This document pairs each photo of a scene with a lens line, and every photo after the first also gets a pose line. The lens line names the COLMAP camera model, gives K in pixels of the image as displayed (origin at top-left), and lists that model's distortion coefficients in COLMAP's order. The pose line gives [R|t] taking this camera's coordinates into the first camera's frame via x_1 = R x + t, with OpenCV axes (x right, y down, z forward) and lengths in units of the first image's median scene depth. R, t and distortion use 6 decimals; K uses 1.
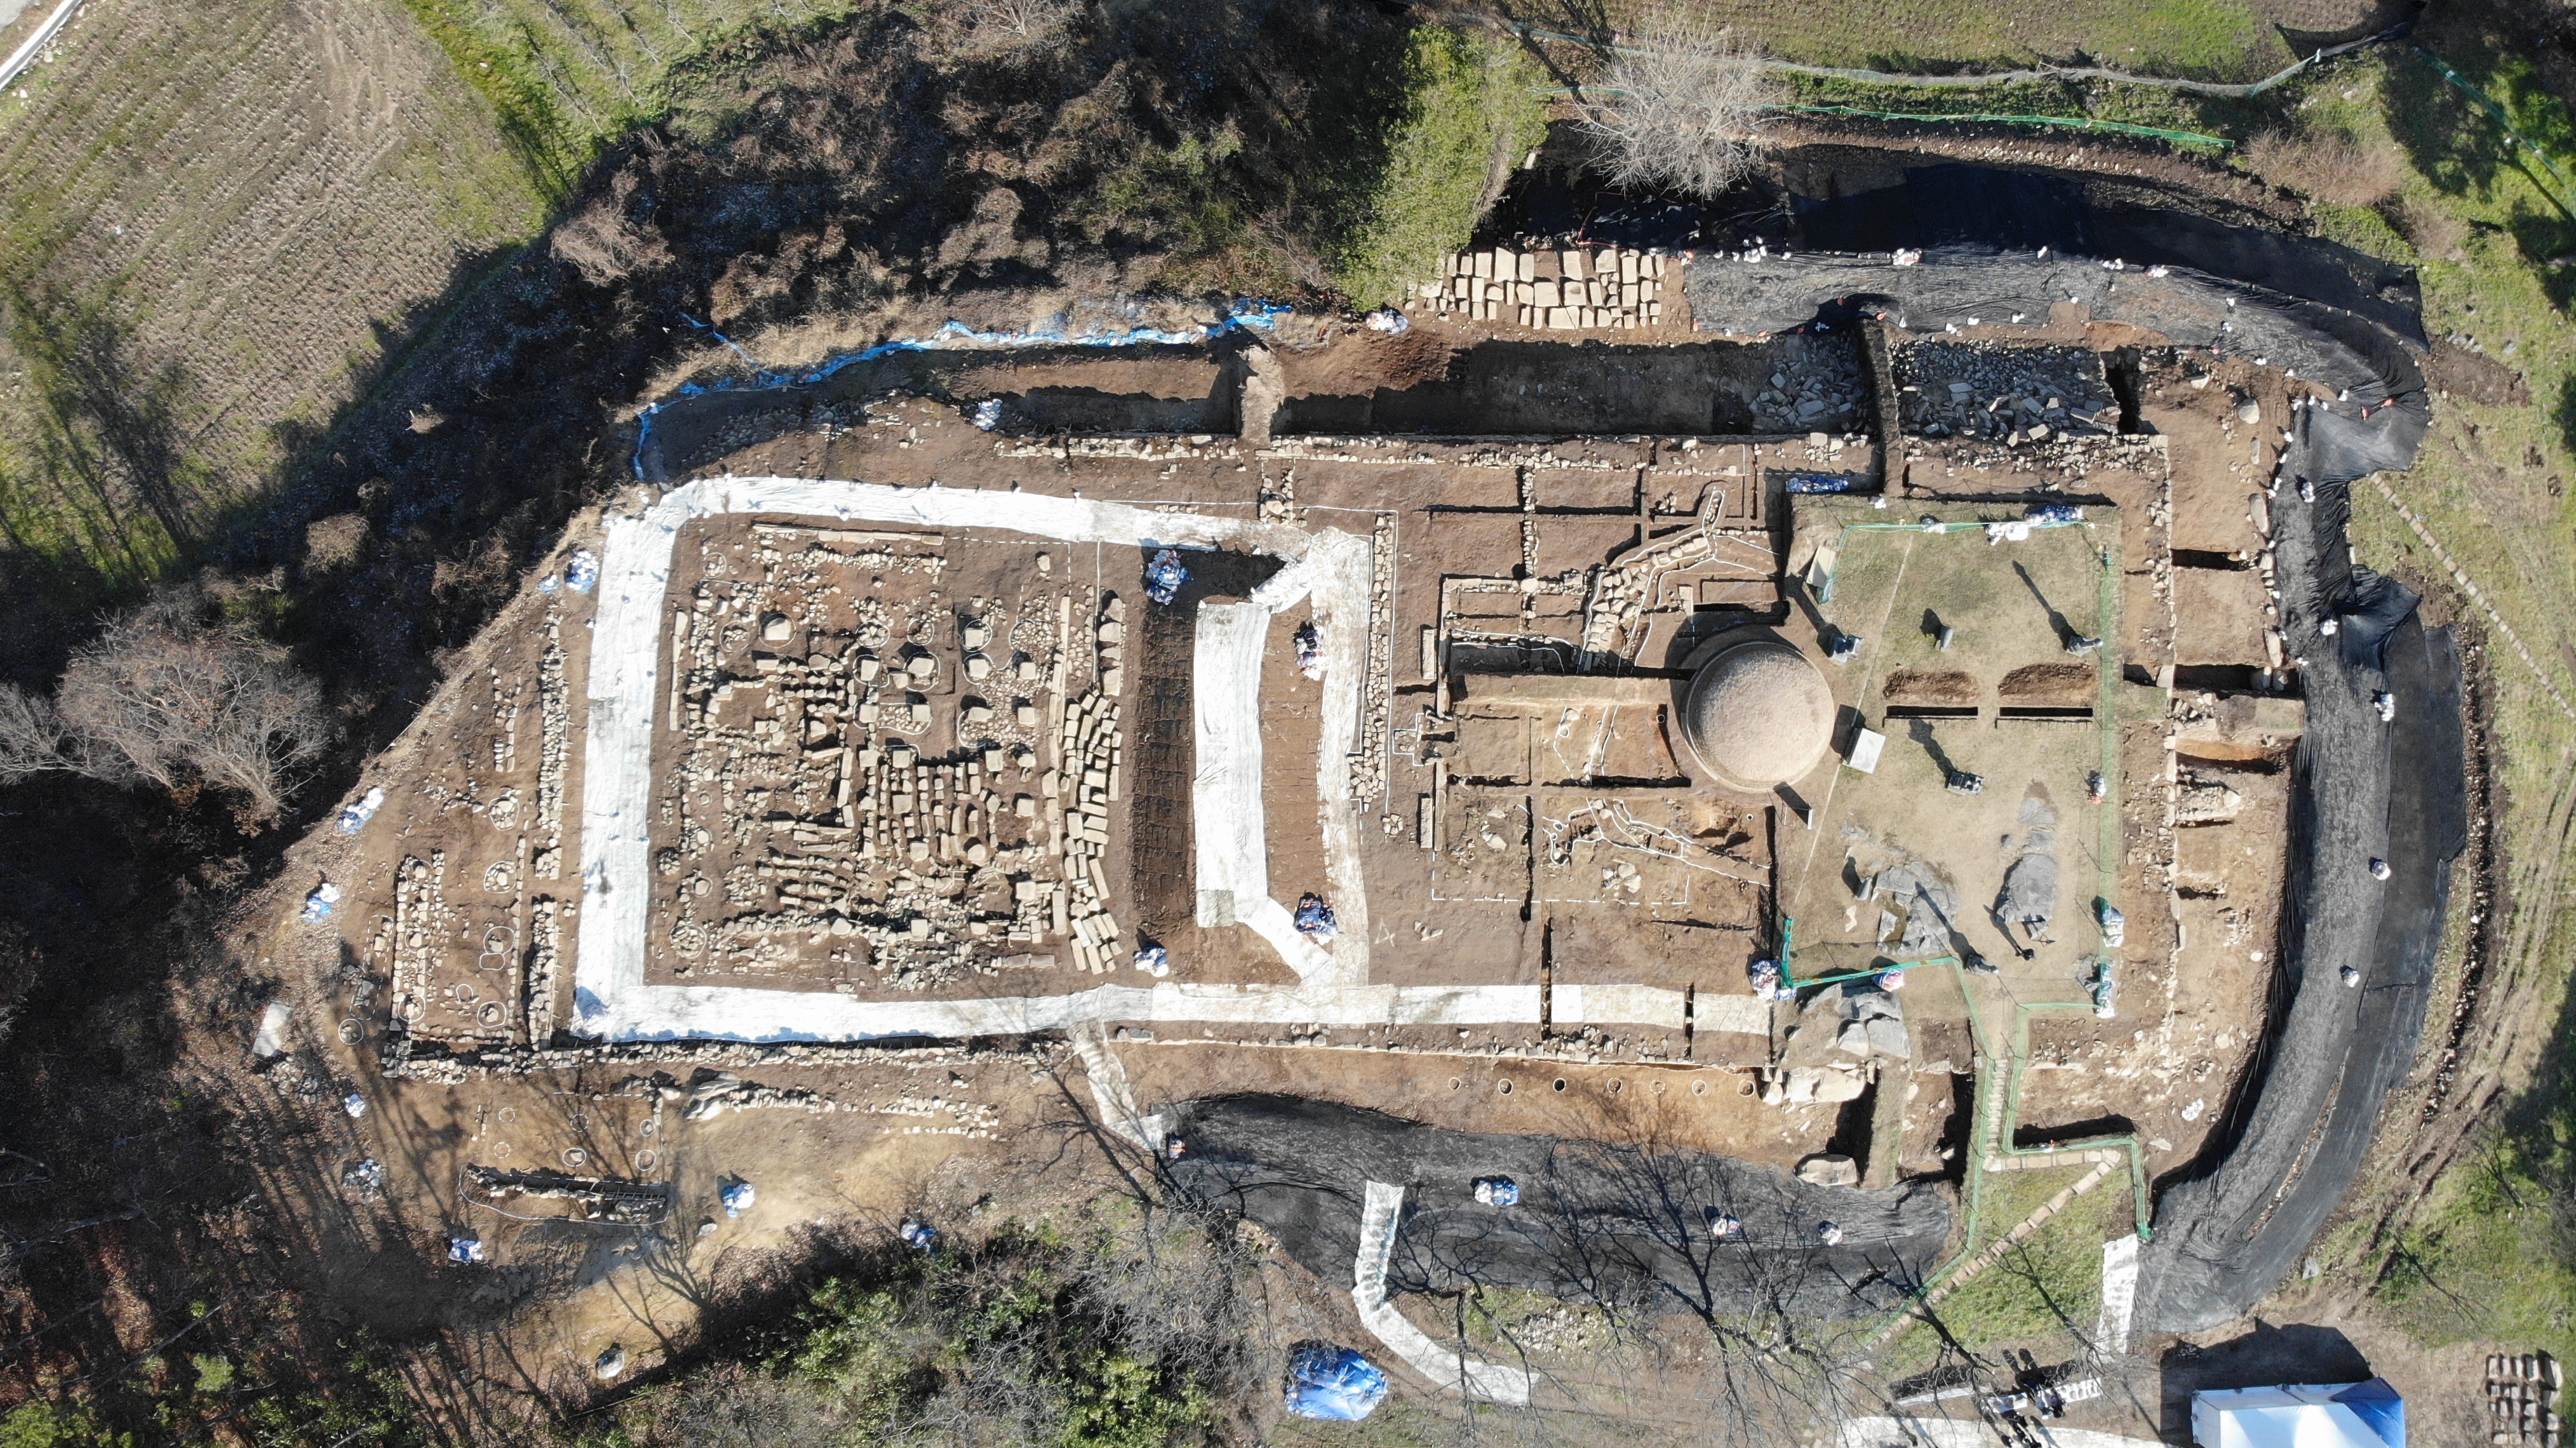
lens RADIAL K [[2105.2, 0, 1288.0], [0, 2105.2, 724.0], [0, 0, 1]] dist [-0.026534, 0.013148]
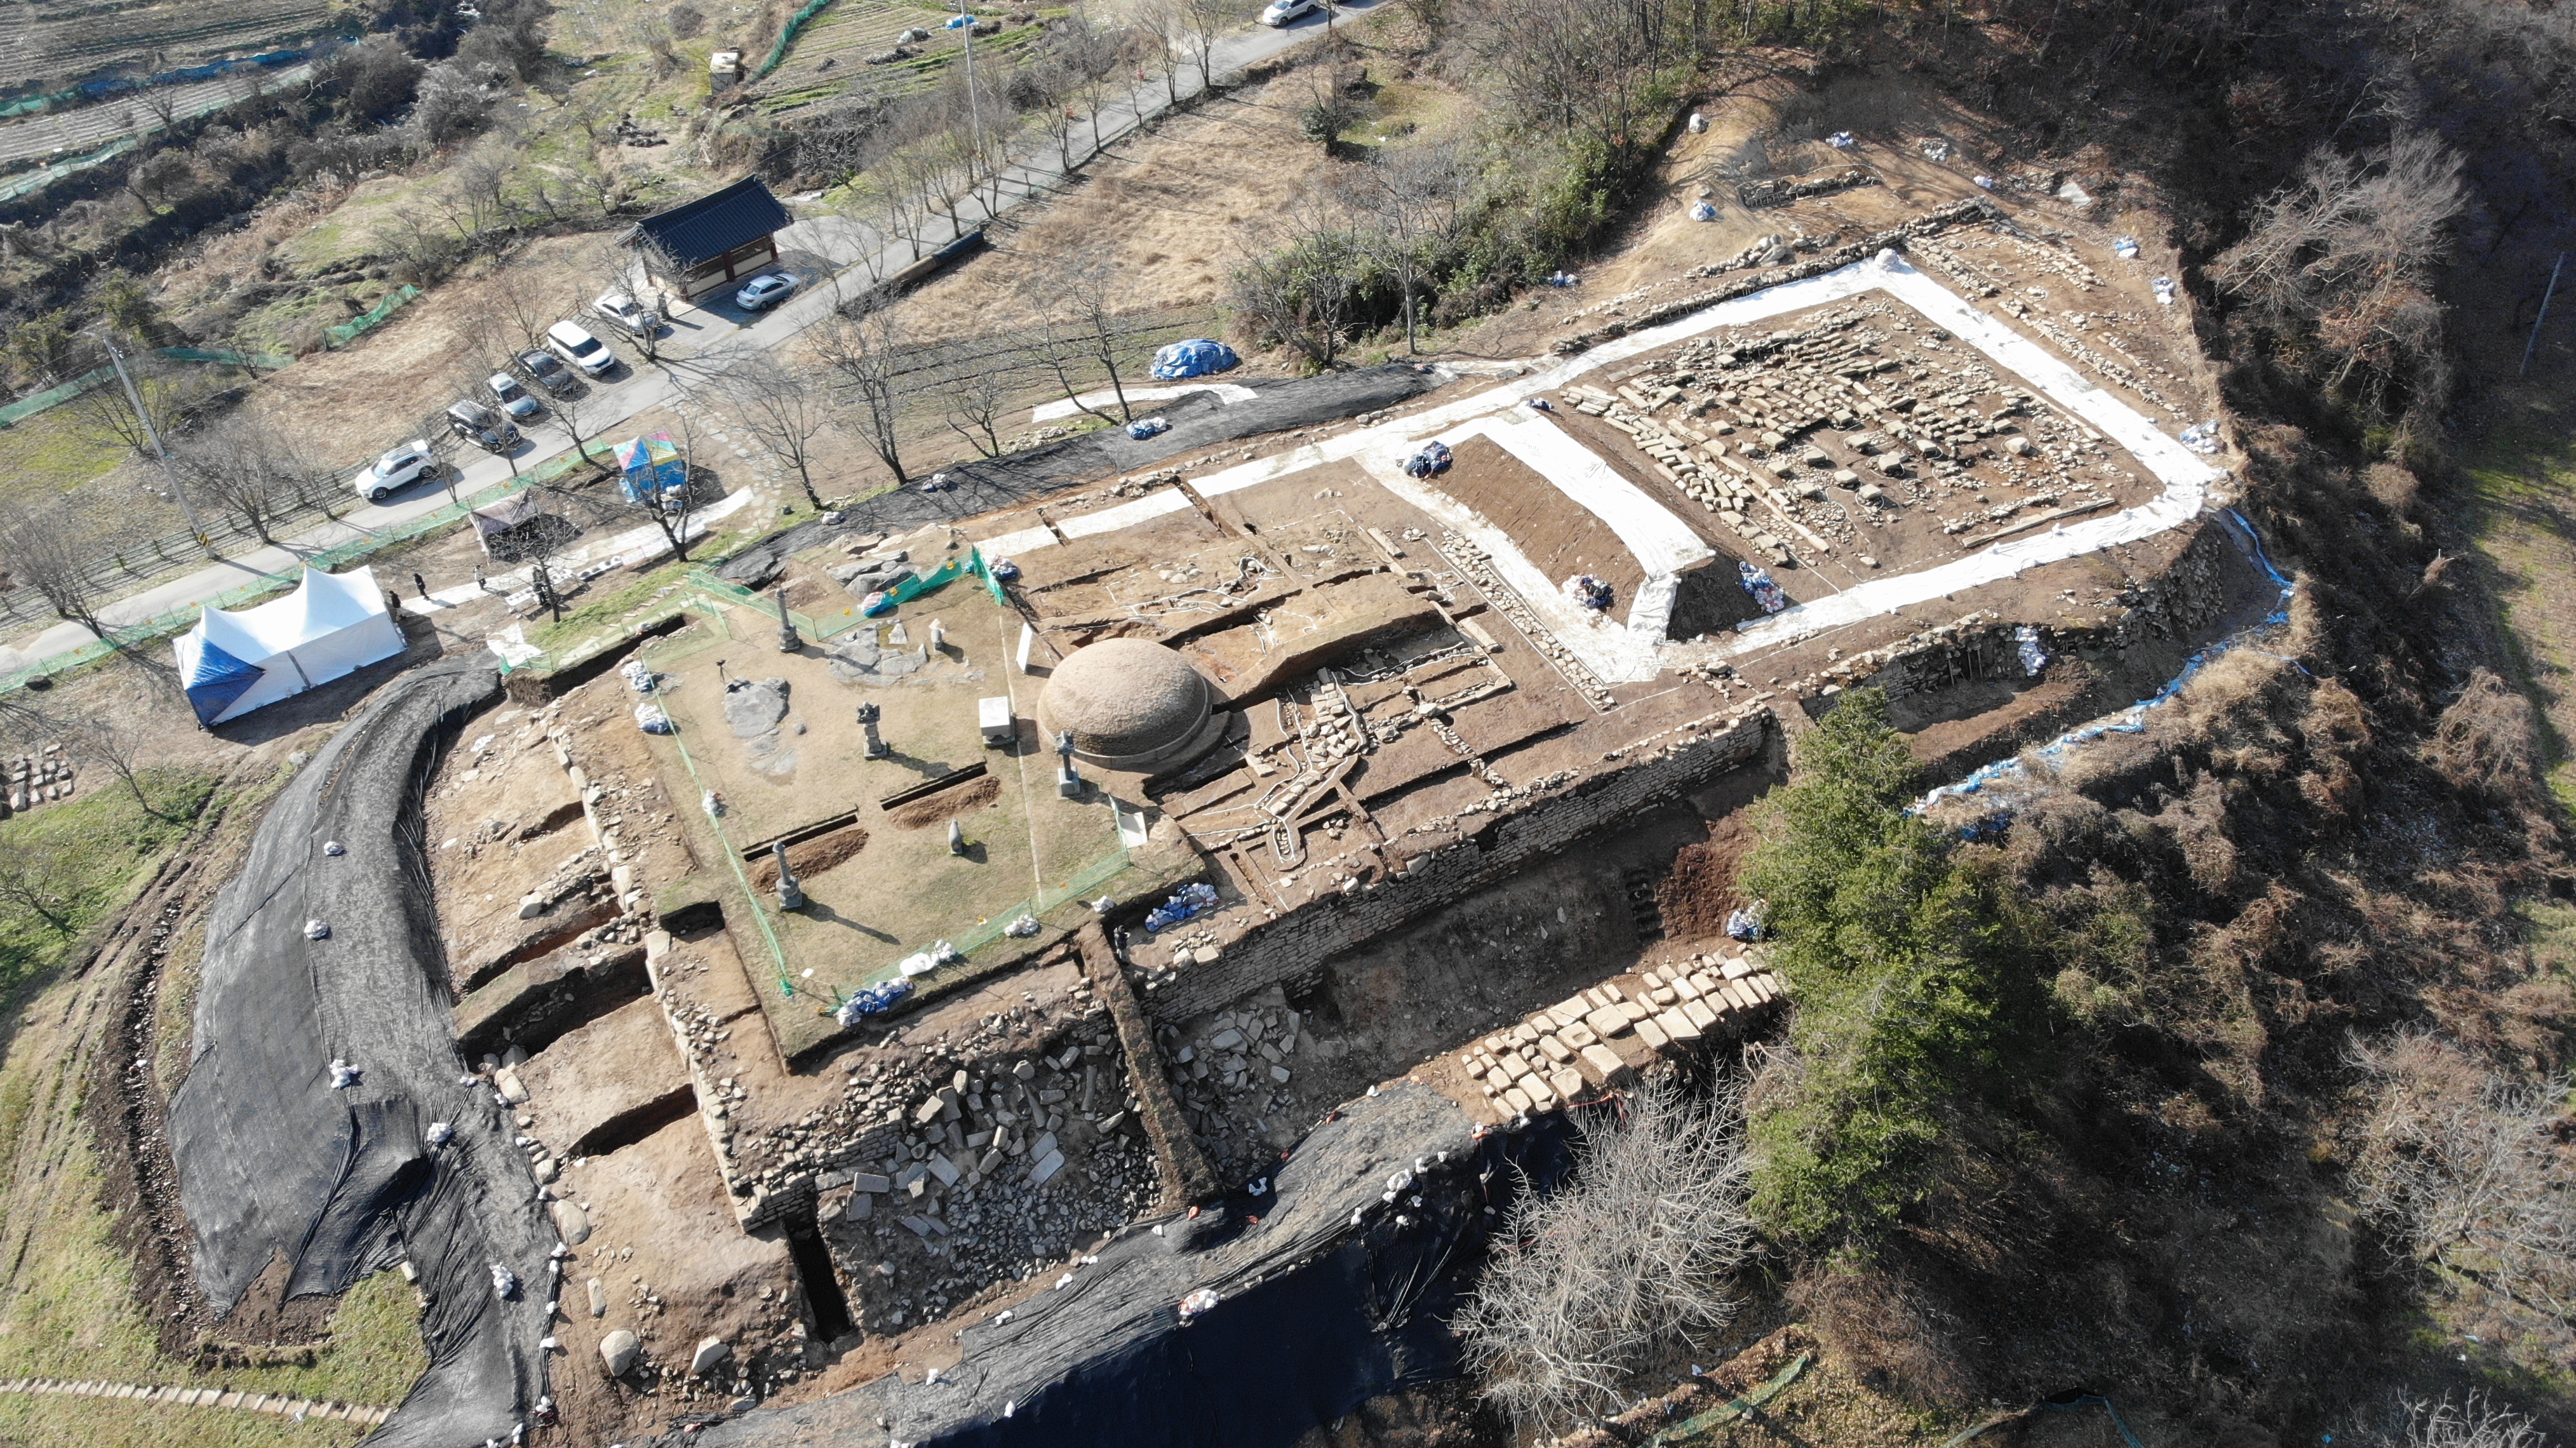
lens RADIAL K [[2105.2, 0, 1288.0], [0, 2105.2, 724.0], [0, 0, 1]] dist [-0.026534, 0.013148]
pose [[-0.868494, 0.299499, -0.394993, 0.507097], [-0.495241, -0.489952, 0.717414, -0.660648], [0.021337, 0.818686, 0.573844, 0.504328]]
